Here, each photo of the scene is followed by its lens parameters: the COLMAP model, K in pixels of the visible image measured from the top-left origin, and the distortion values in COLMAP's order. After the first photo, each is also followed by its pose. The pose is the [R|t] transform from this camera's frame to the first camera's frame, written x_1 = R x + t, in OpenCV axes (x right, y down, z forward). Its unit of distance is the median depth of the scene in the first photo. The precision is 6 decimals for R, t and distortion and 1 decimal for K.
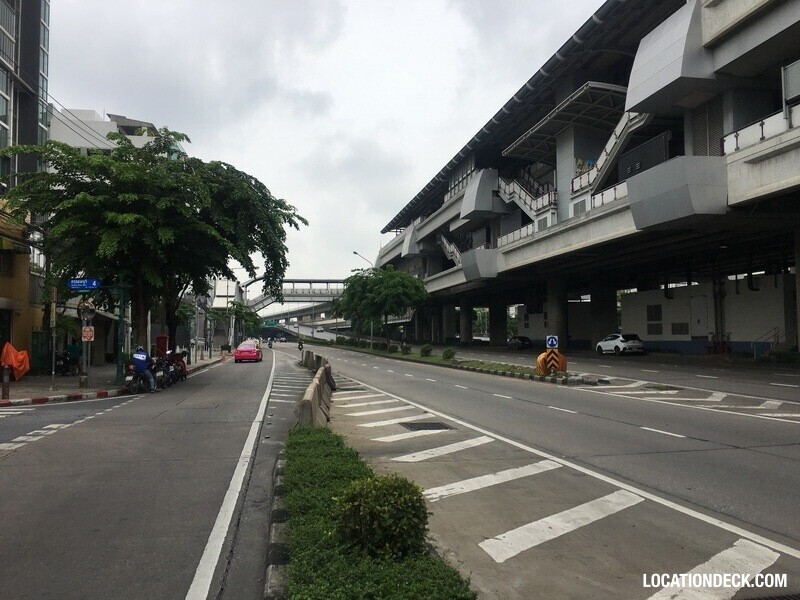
lens RADIAL K [[683.6, 0, 394.5], [0, 683.6, 304.8], [0, 0, 1]] dist [0.079317, -0.106988]
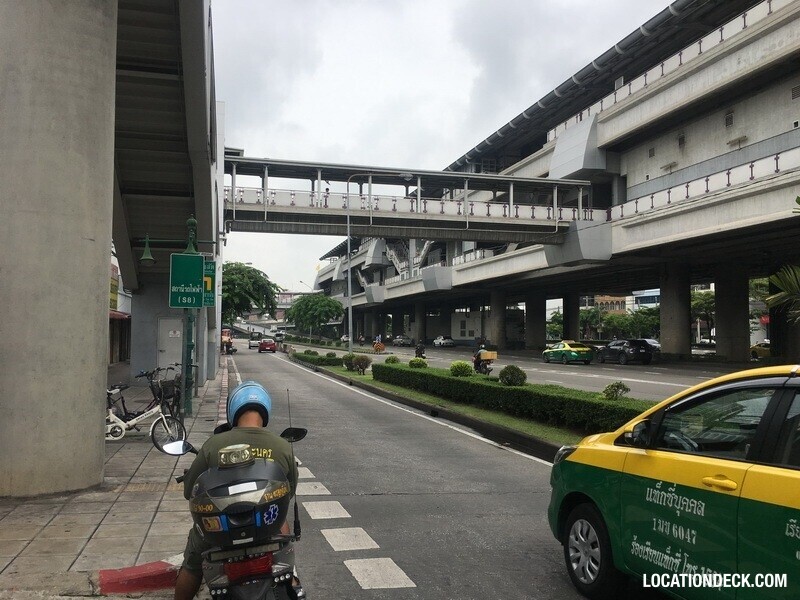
lens RADIAL K [[683.6, 0, 403.9], [0, 683.6, 301.5], [0, 0, 1]] dist [0.079317, -0.106988]
pose [[0.995304, 0.009801, 0.096305, 0.031265], [-0.009823, 0.999952, -0.000243, -0.039916], [-0.096303, -0.000704, 0.995352, -0.679935]]
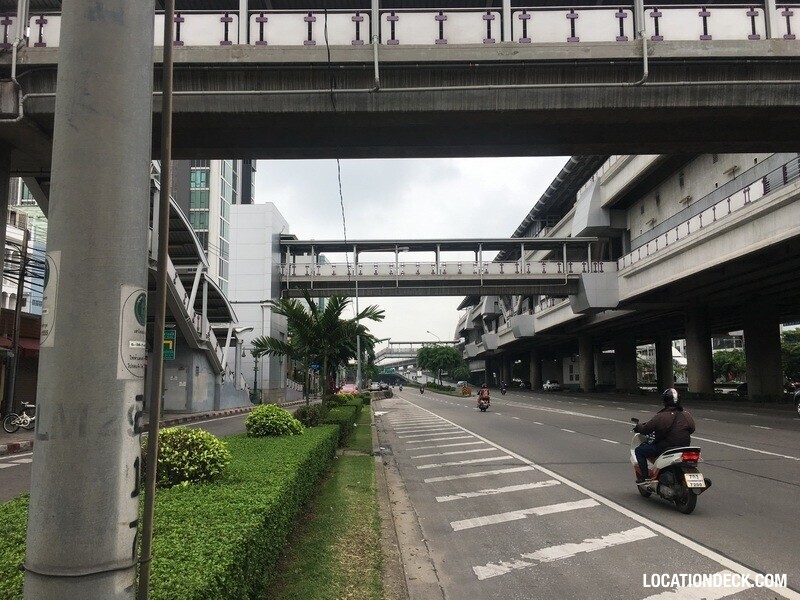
lens RADIAL K [[683.6, 0, 401.6], [0, 683.6, 304.1], [0, 0, 1]] dist [0.079317, -0.106988]
pose [[0.985426, -0.029067, -0.167600, 0.194973], [0.018091, 0.997612, -0.066649, -0.040509], [0.169138, 0.062645, 0.983600, -0.799984]]
